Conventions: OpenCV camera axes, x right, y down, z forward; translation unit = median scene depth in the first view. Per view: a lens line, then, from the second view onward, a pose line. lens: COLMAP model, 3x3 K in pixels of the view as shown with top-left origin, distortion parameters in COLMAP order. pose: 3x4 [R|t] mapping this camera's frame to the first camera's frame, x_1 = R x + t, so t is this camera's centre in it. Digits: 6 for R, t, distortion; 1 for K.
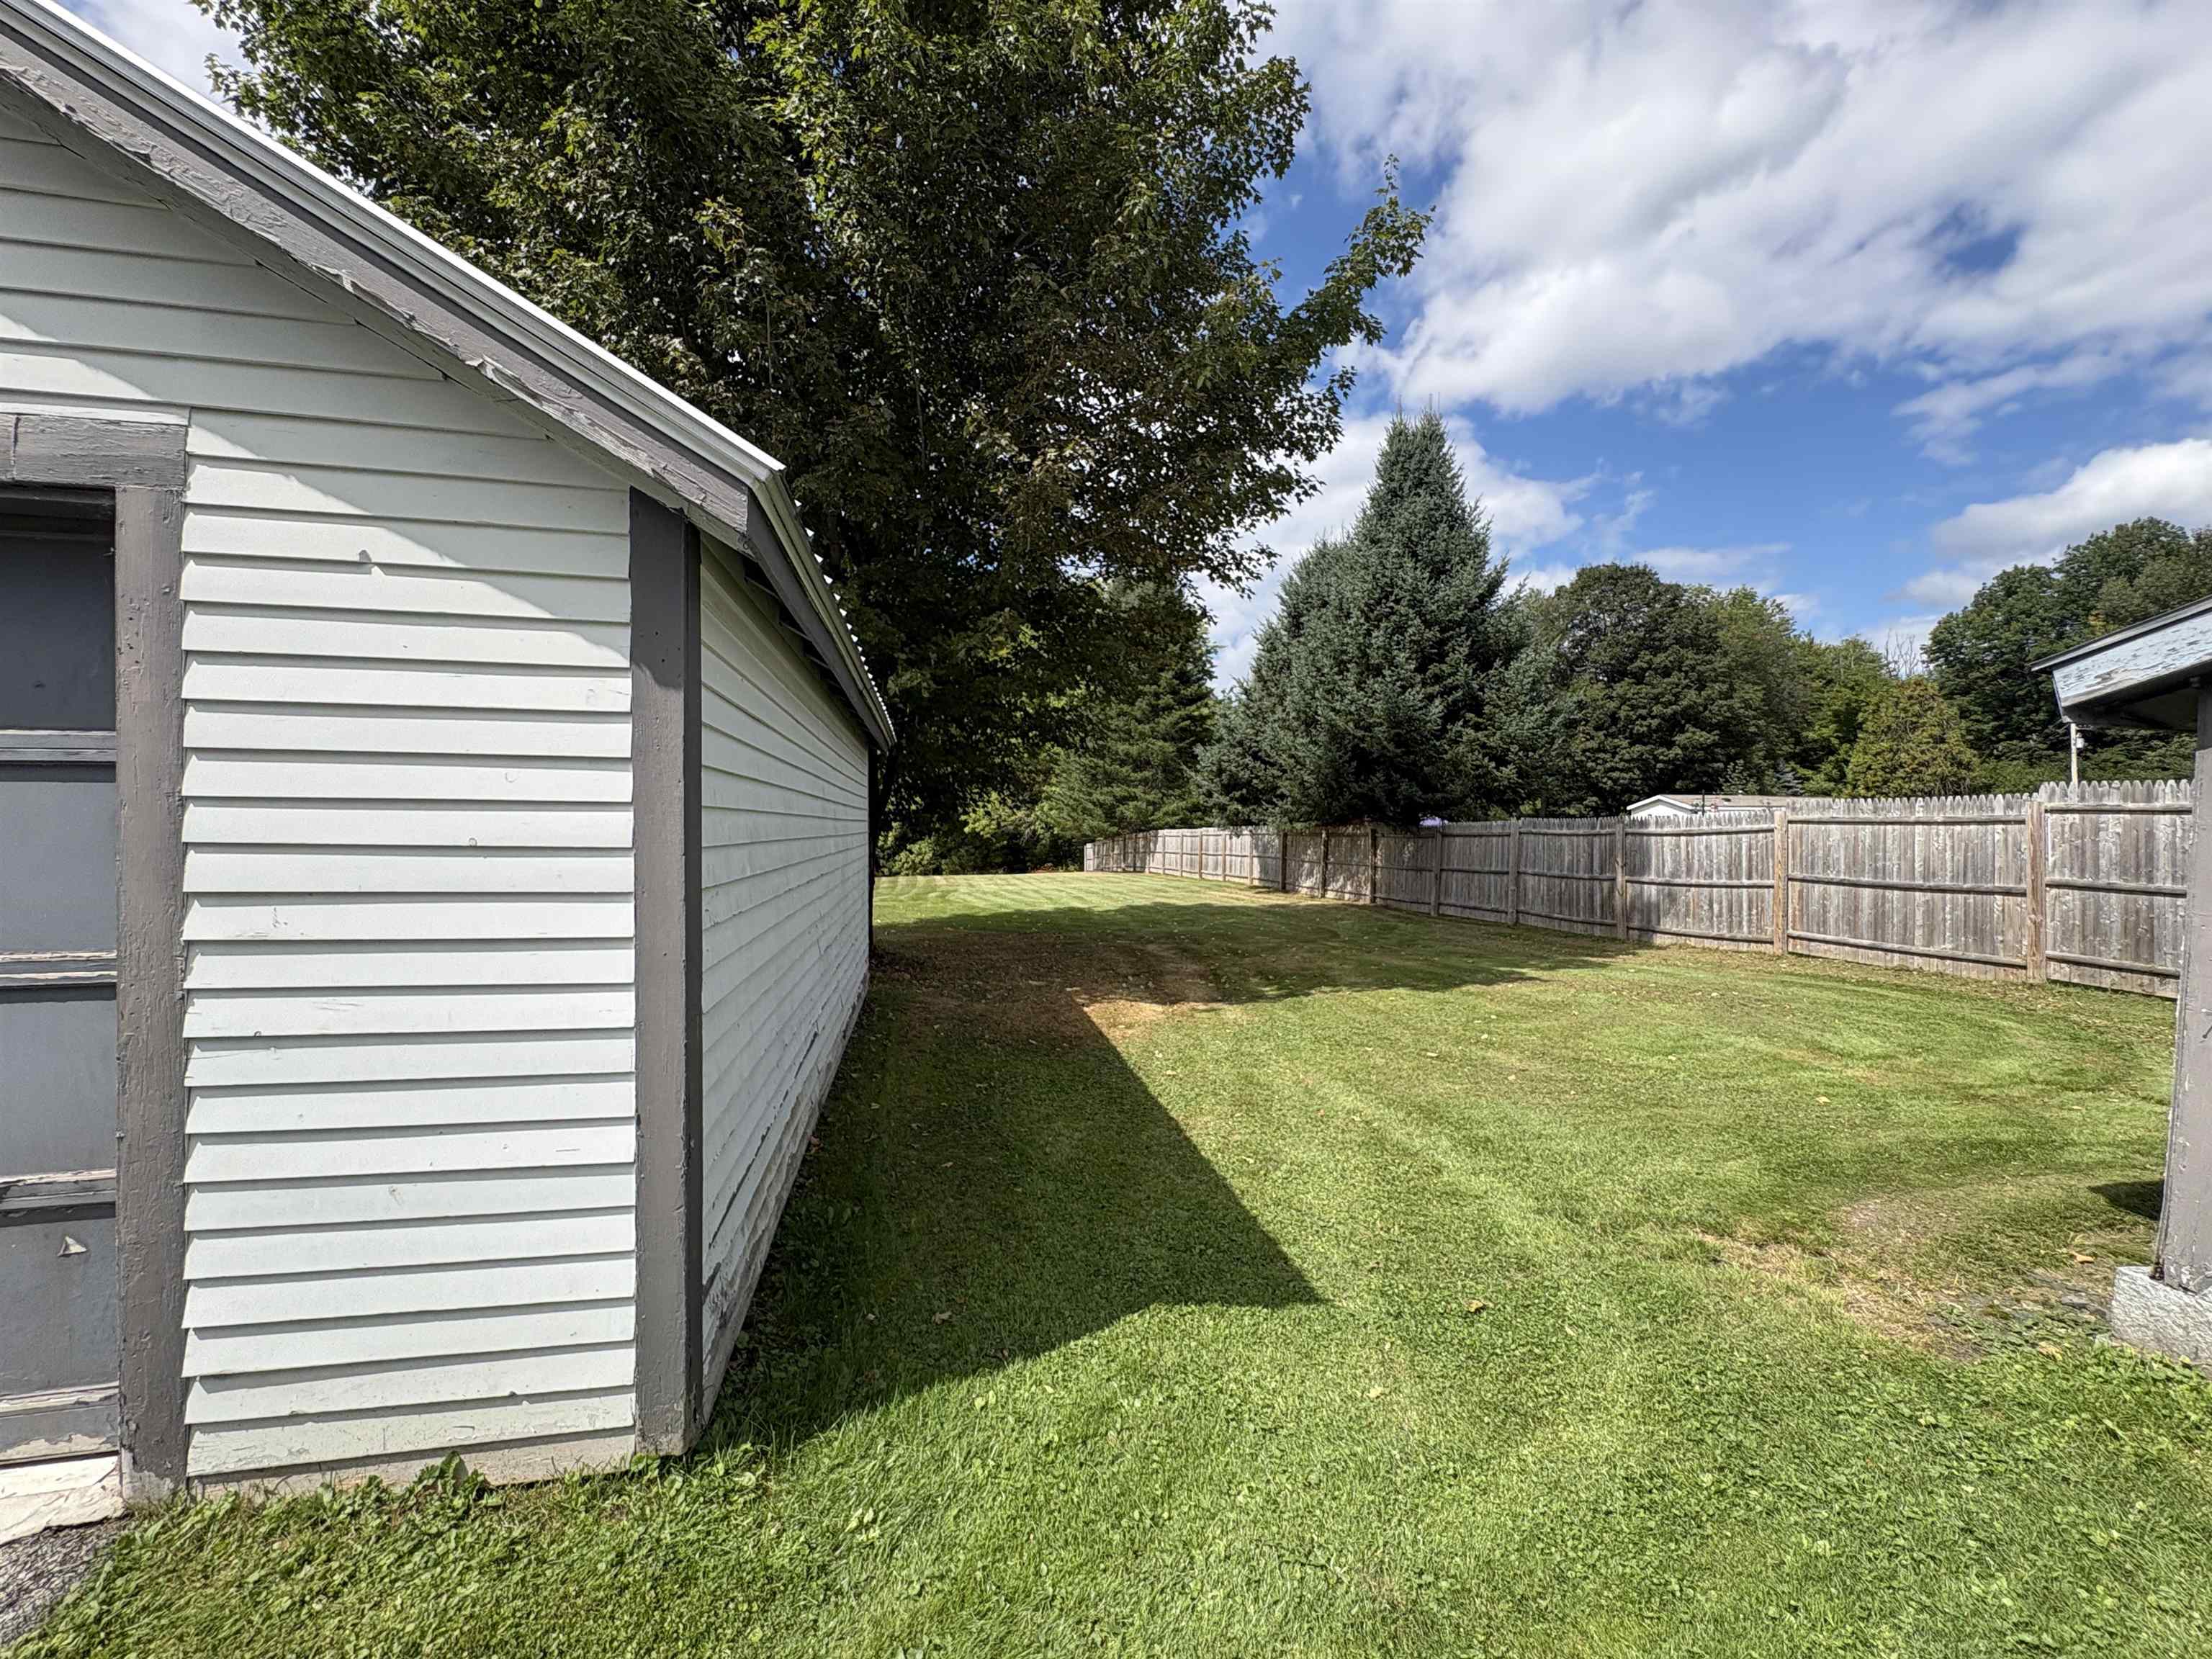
lens RADIAL K [[882.4, 0, 1117.2], [0, 882.4, 820.3], [0, 0, 1]] dist [0.000193, 0.000023]
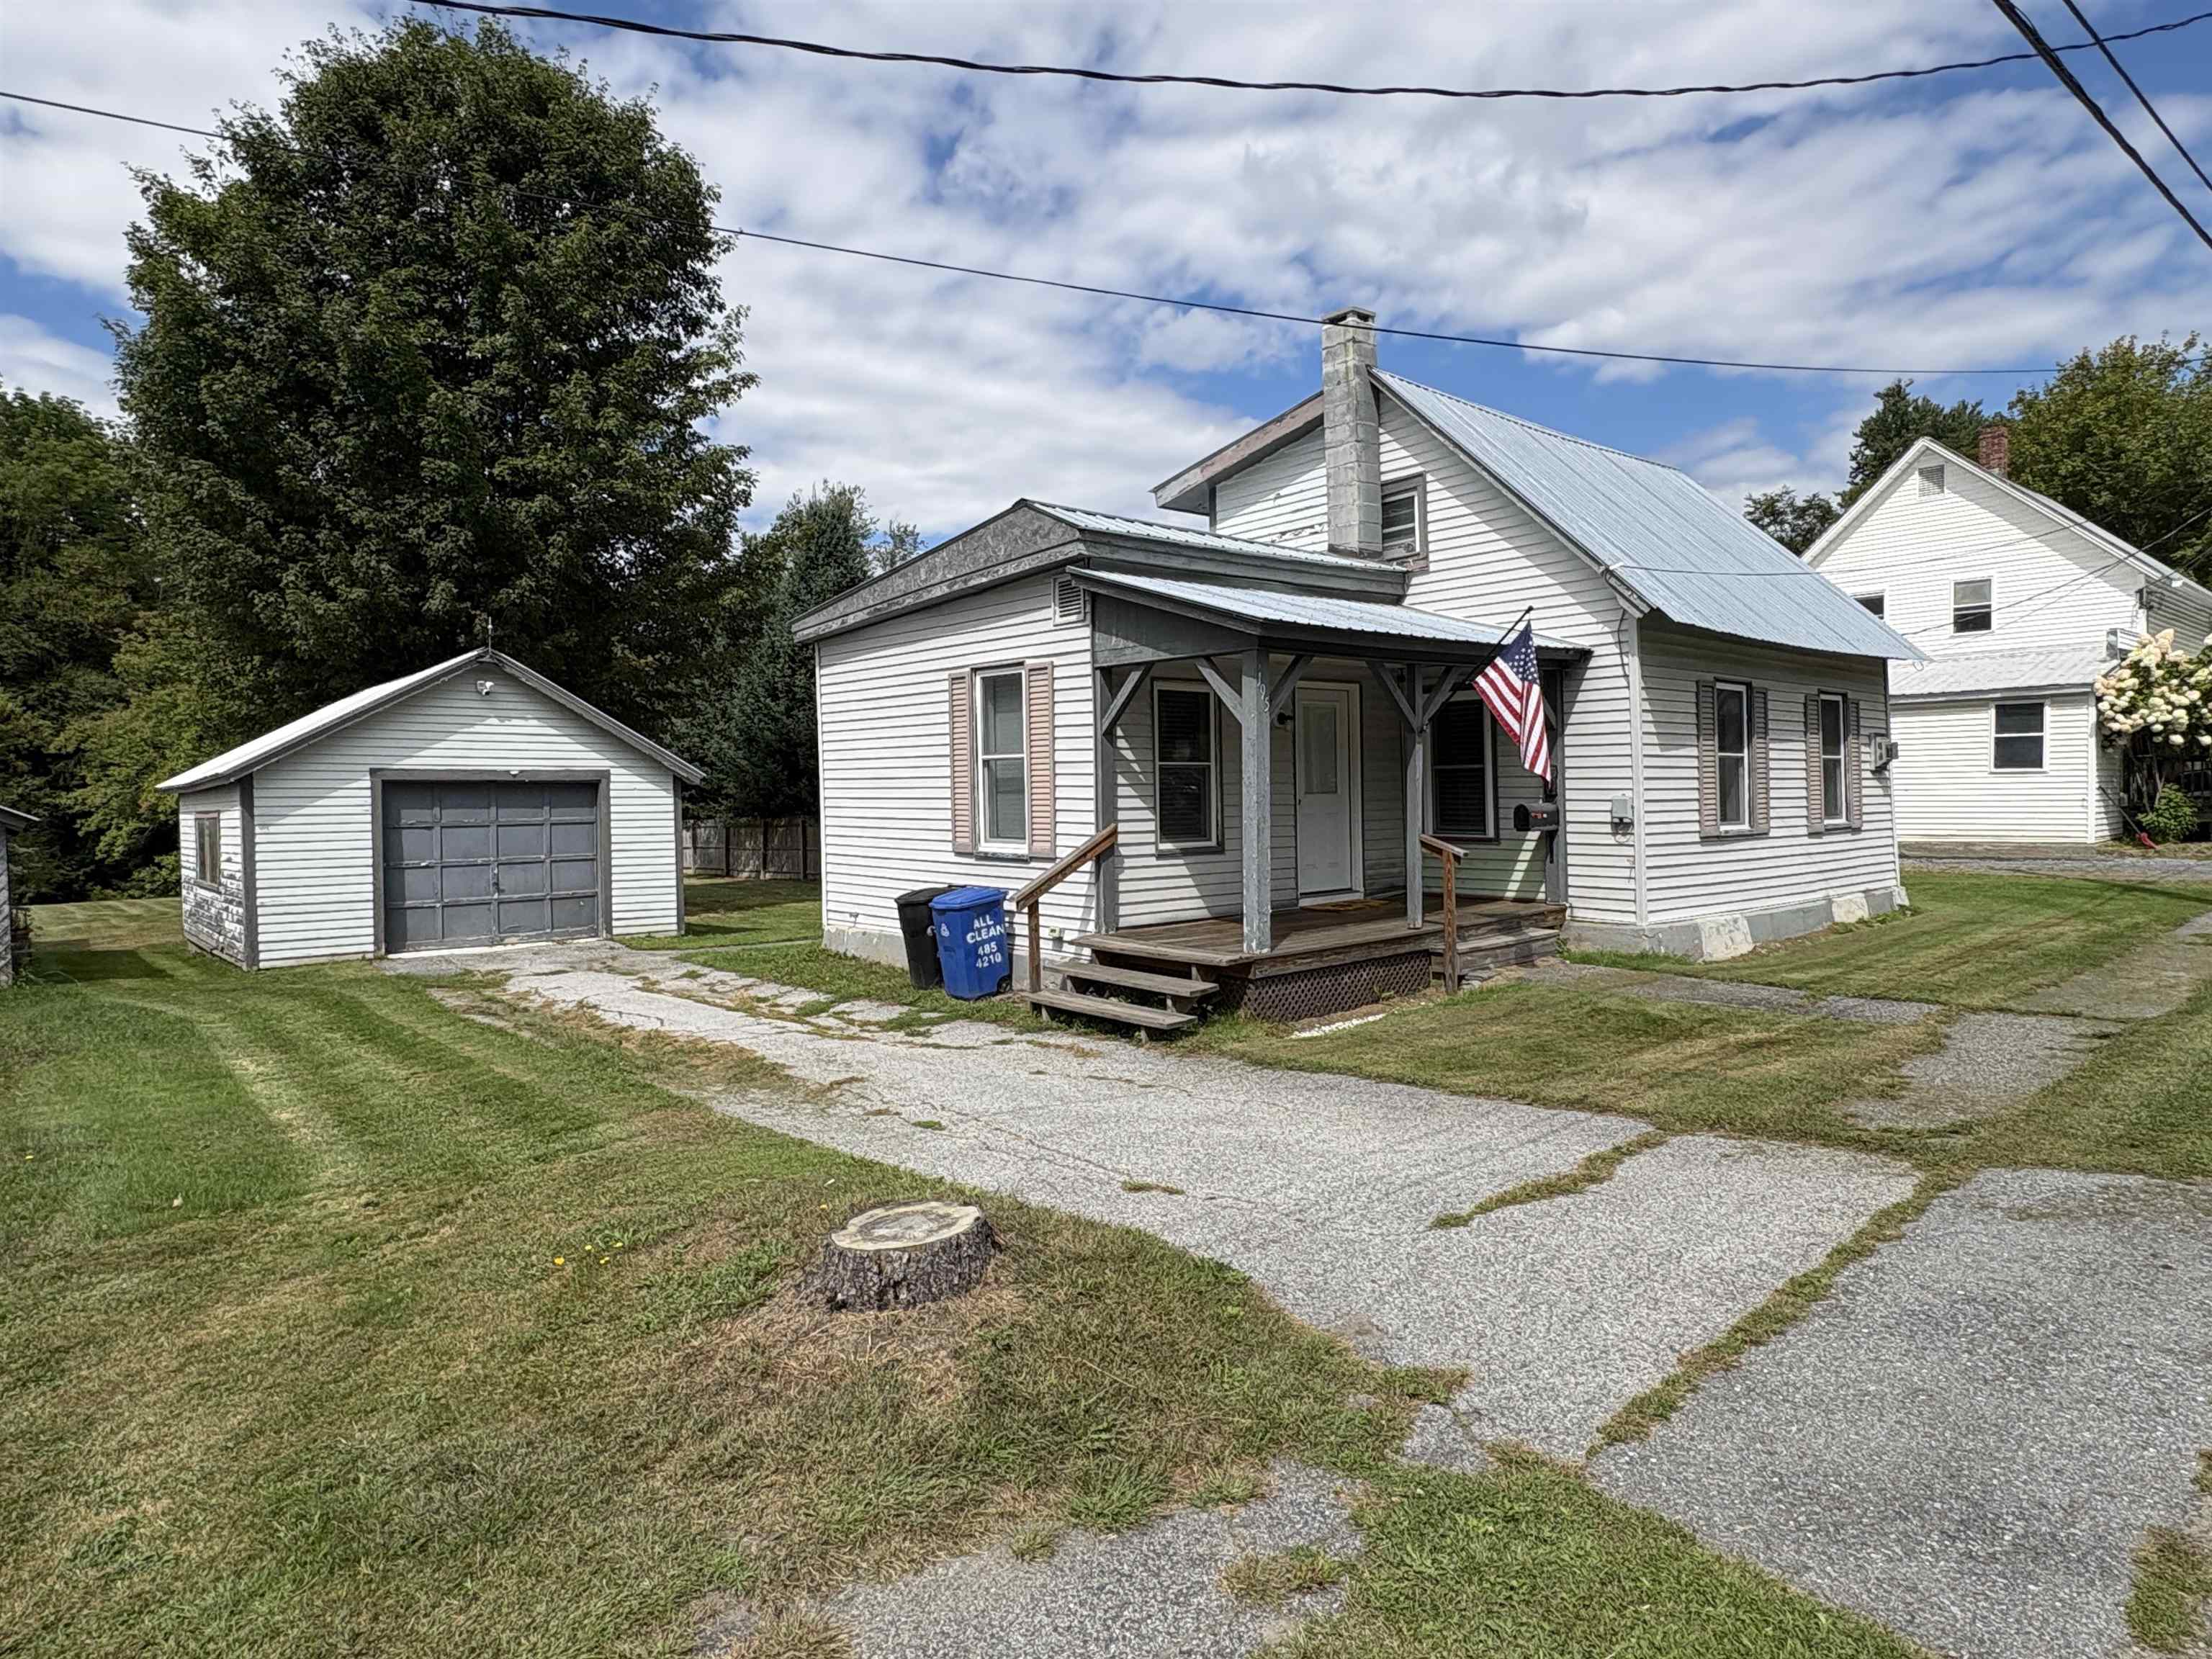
lens RADIAL K [[1309.2, 0, 1111.1], [0, 1309.2, 822.7], [0, 0, 1]] dist [0.000250, 0.001578]
pose [[0.872341, -0.026921, 0.488156, -0.253669], [0.019252, 0.999600, 0.020722, -0.018621], [-0.488518, -0.008679, 0.872511, -0.907264]]
